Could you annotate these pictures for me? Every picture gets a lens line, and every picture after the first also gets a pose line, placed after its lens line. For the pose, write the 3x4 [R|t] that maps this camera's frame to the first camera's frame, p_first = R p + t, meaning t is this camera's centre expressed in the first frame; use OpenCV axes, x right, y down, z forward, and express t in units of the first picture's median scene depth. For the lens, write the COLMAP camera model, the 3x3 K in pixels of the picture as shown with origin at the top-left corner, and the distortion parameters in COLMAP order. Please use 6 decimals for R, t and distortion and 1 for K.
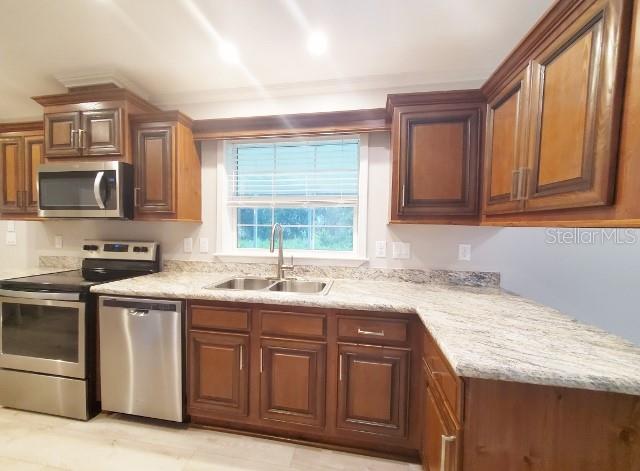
lens RADIAL K [[257.6, 0, 316.1], [0, 257.6, 237.1], [0, 0, 1]] dist [-0.001880, -0.000434]
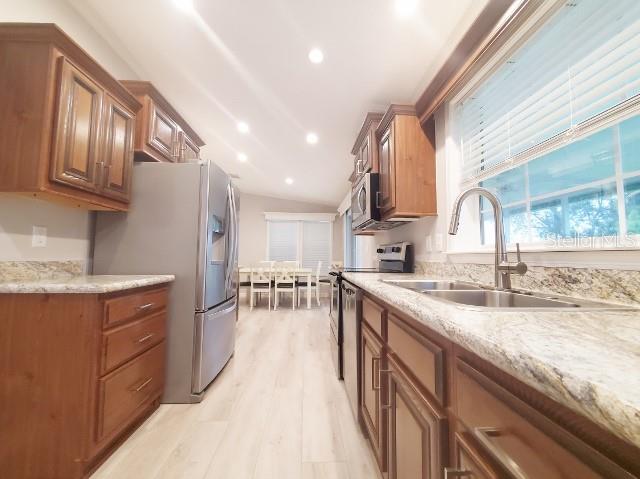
lens RADIAL K [[253.0, 0, 317.1], [0, 253.0, 239.6], [0, 0, 1]] dist [0.000005, -0.000568]
pose [[0.200097, -0.079483, -0.976547, 0.286868], [-0.041319, 0.995133, -0.089462, 0.115995], [0.978904, 0.058251, 0.195839, 0.485342]]
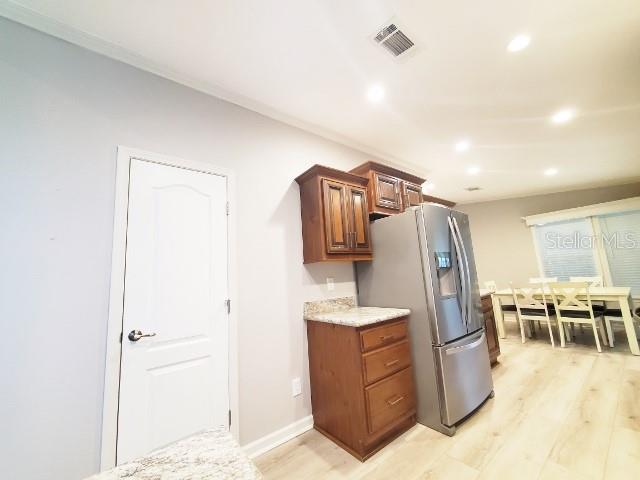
lens RADIAL K [[253.0, 0, 317.1], [0, 253.0, 240.1], [0, 0, 1]] dist [0.000005, -0.000568]
pose [[-0.687915, -0.075124, -0.721893, 0.336870], [0.027125, 0.991273, -0.129005, 0.031145], [0.725285, -0.108326, -0.679873, 0.623245]]
